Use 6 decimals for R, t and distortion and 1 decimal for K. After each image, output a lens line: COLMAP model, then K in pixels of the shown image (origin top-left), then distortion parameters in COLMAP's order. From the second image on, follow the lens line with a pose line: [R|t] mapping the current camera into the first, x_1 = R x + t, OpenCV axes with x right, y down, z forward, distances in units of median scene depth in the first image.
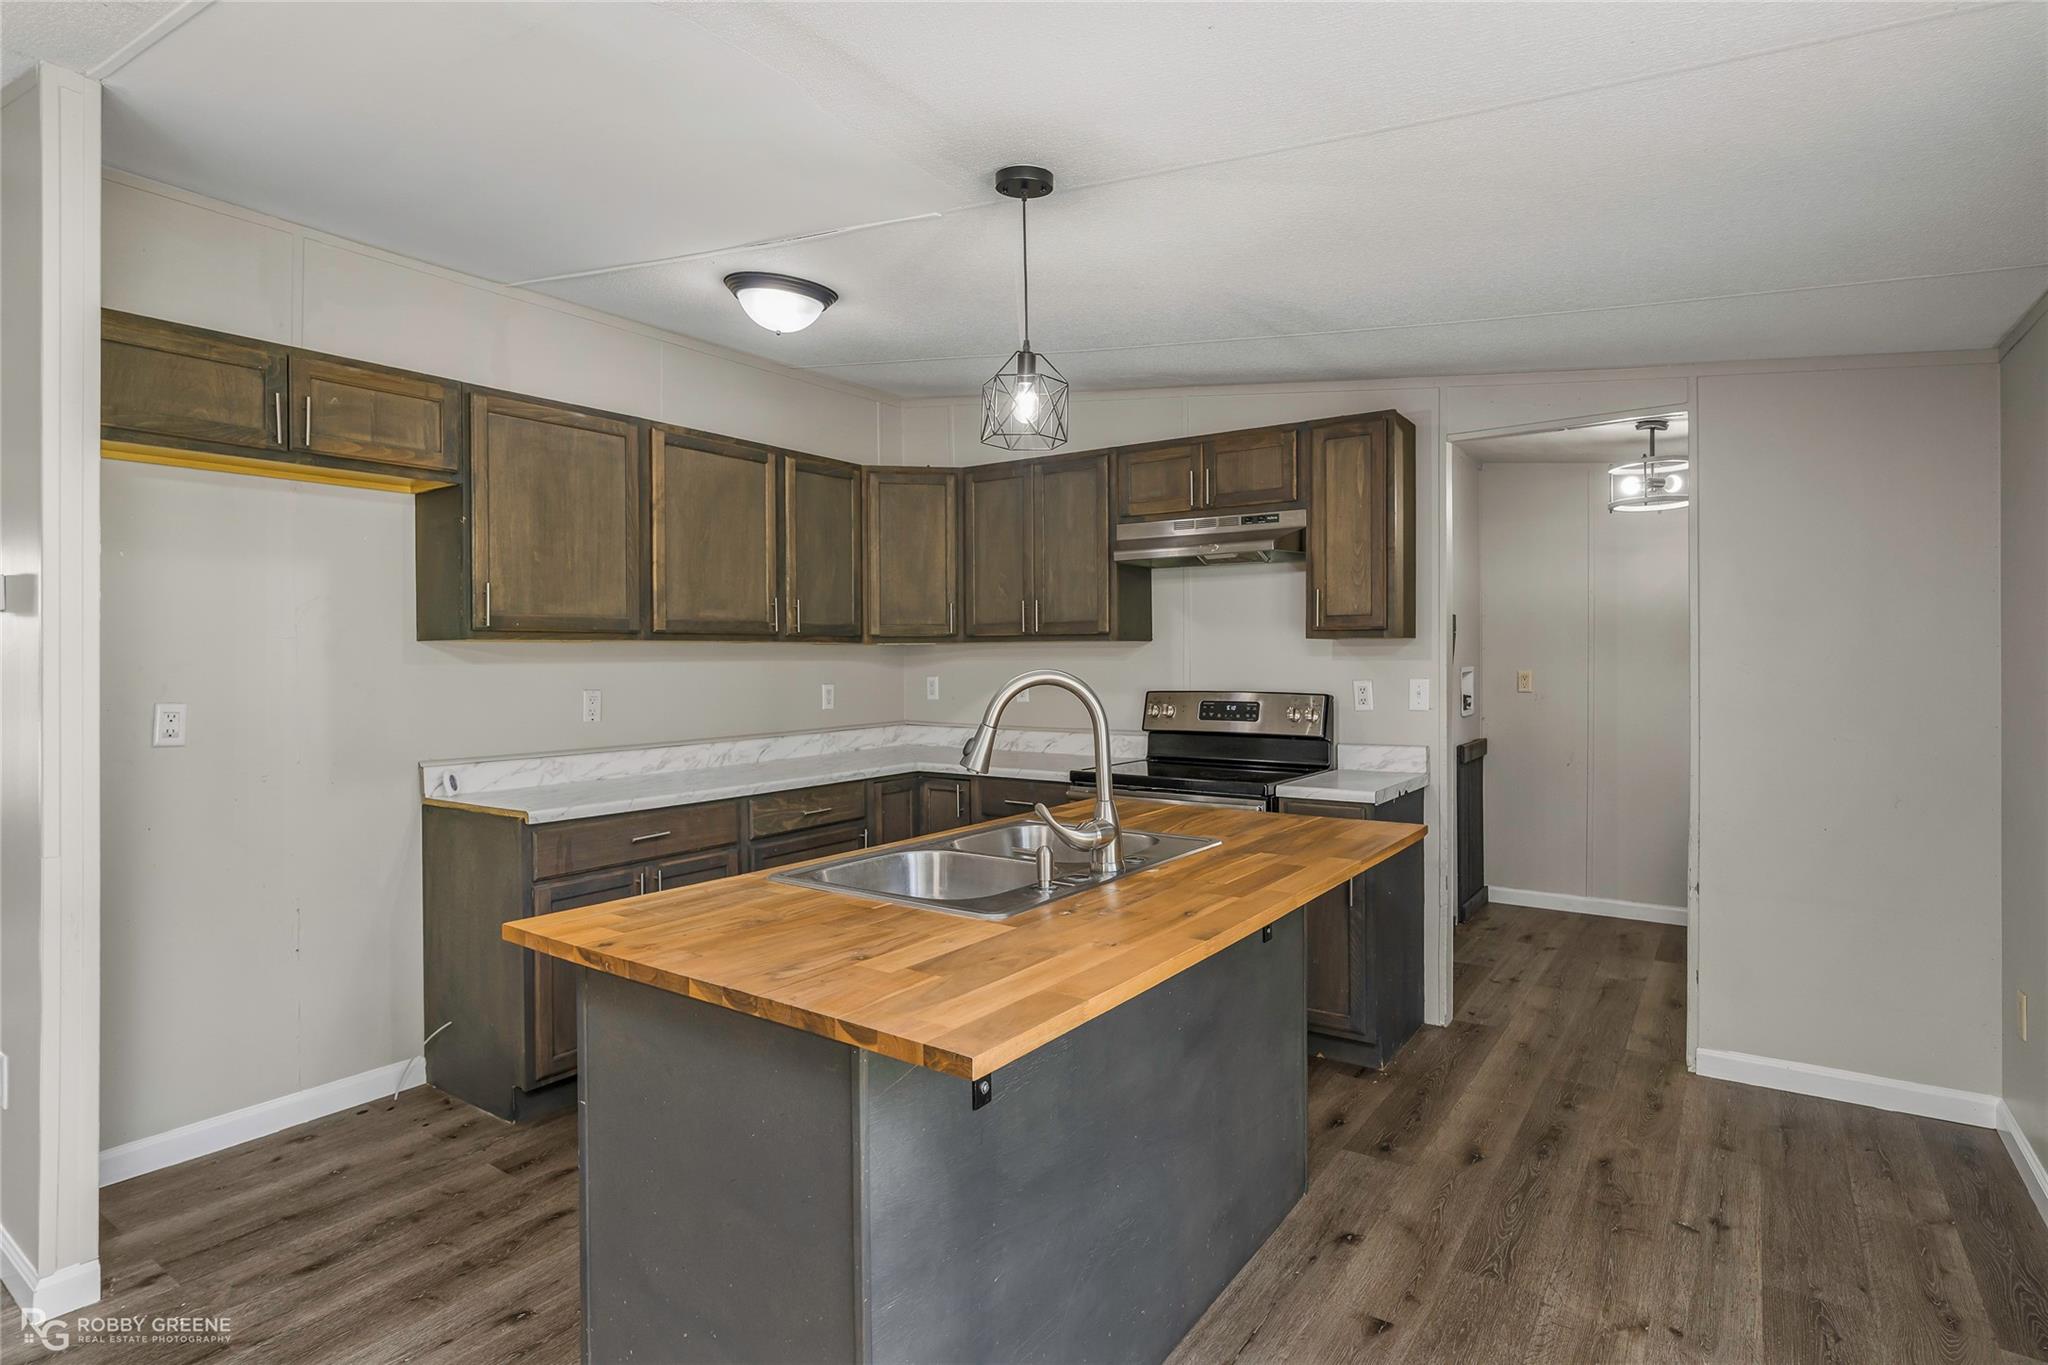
lens RADIAL K [[1059.0, 0, 1031.8], [0, 1059.0, 671.0], [0, 0, 1]] dist [-0.016323, 0.001015]
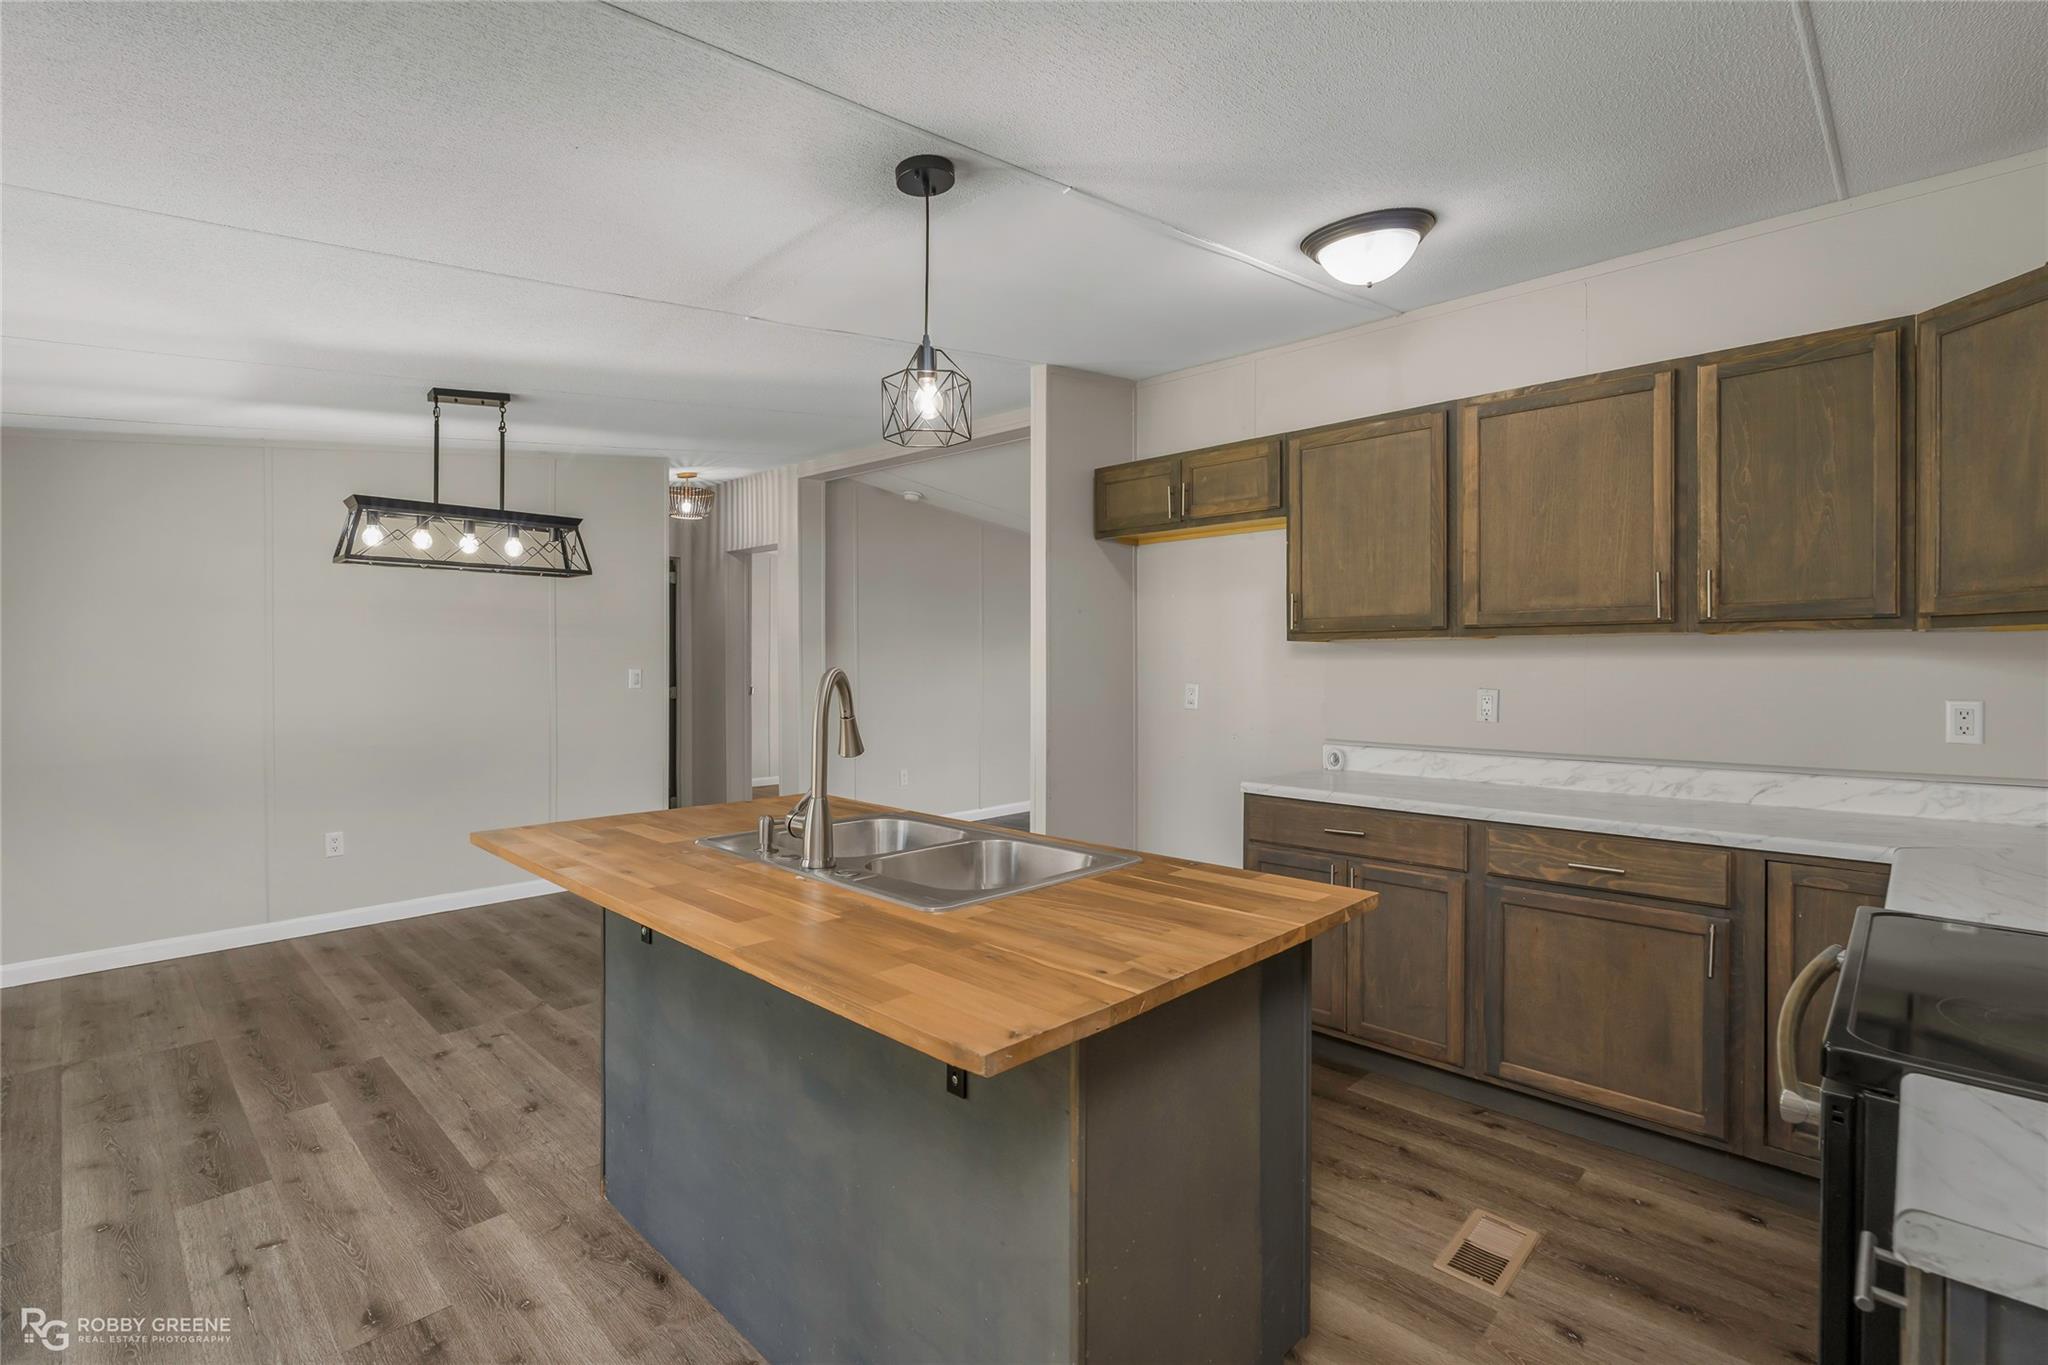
lens RADIAL K [[935.6, 0, 1064.0], [0, 935.6, 658.9], [0, 0, 1]] dist [-0.003074, -0.000418]
pose [[-0.148518, 0.006831, -0.988886, 0.510767], [-0.008118, 0.999934, 0.008127, -0.013571], [0.988876, 0.009235, -0.148453, 0.787050]]
